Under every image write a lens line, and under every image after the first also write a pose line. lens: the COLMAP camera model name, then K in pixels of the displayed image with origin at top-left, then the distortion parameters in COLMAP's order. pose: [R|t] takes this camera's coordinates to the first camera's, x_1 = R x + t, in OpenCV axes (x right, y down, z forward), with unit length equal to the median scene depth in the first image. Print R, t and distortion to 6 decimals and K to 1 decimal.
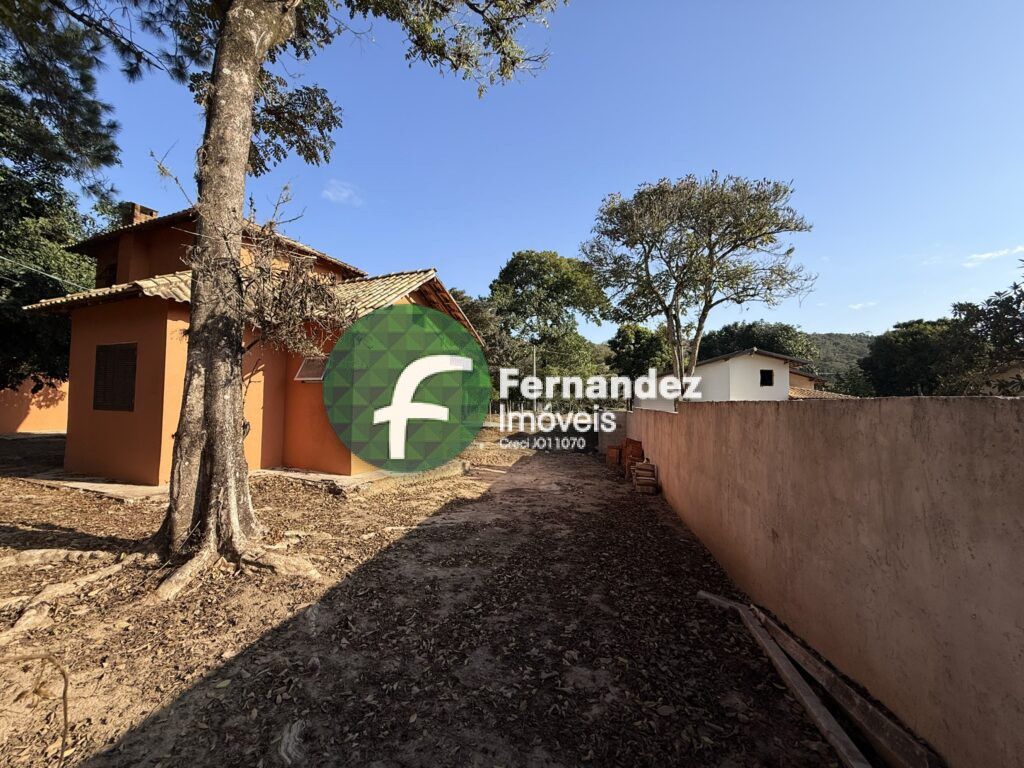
lens RADIAL K [[405.1, 0, 512.0], [0, 405.1, 384.0], [0, 0, 1]] dist [-0.003916, -0.000288]
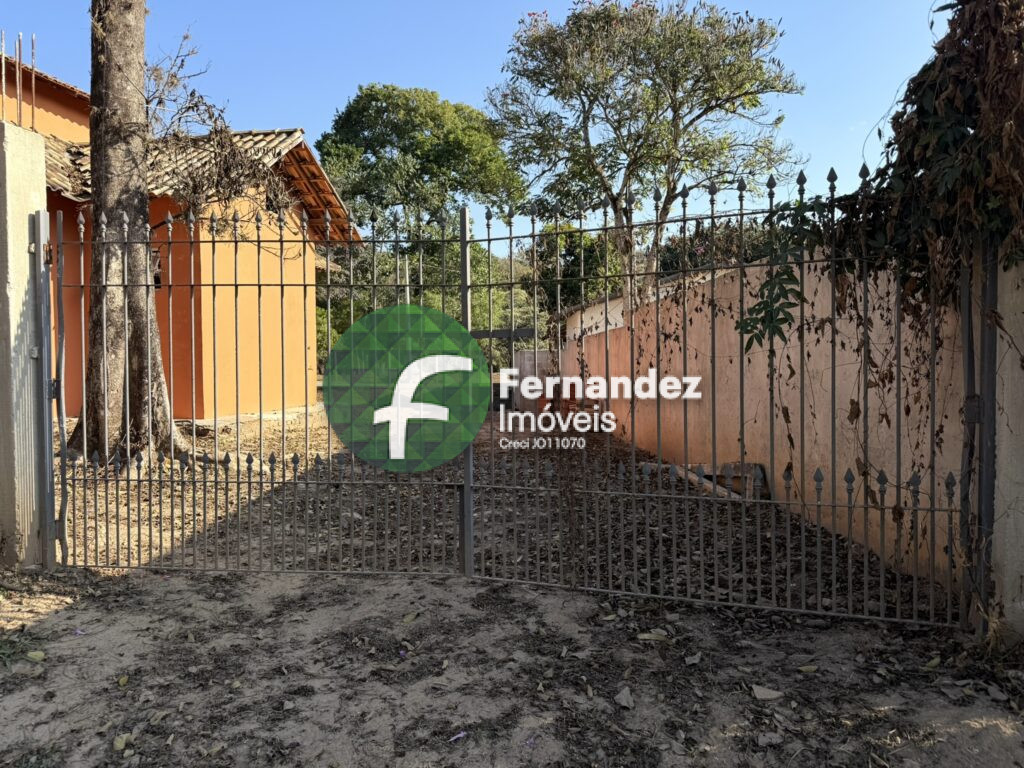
lens RADIAL K [[734.6, 0, 523.9], [0, 734.6, 383.6], [0, 0, 1]] dist [0.161084, -0.224953]
pose [[0.970555, -0.028426, 0.239198, -0.066957], [0.012060, 0.997502, 0.069608, 0.031627], [-0.240579, -0.064674, 0.968473, -0.178326]]
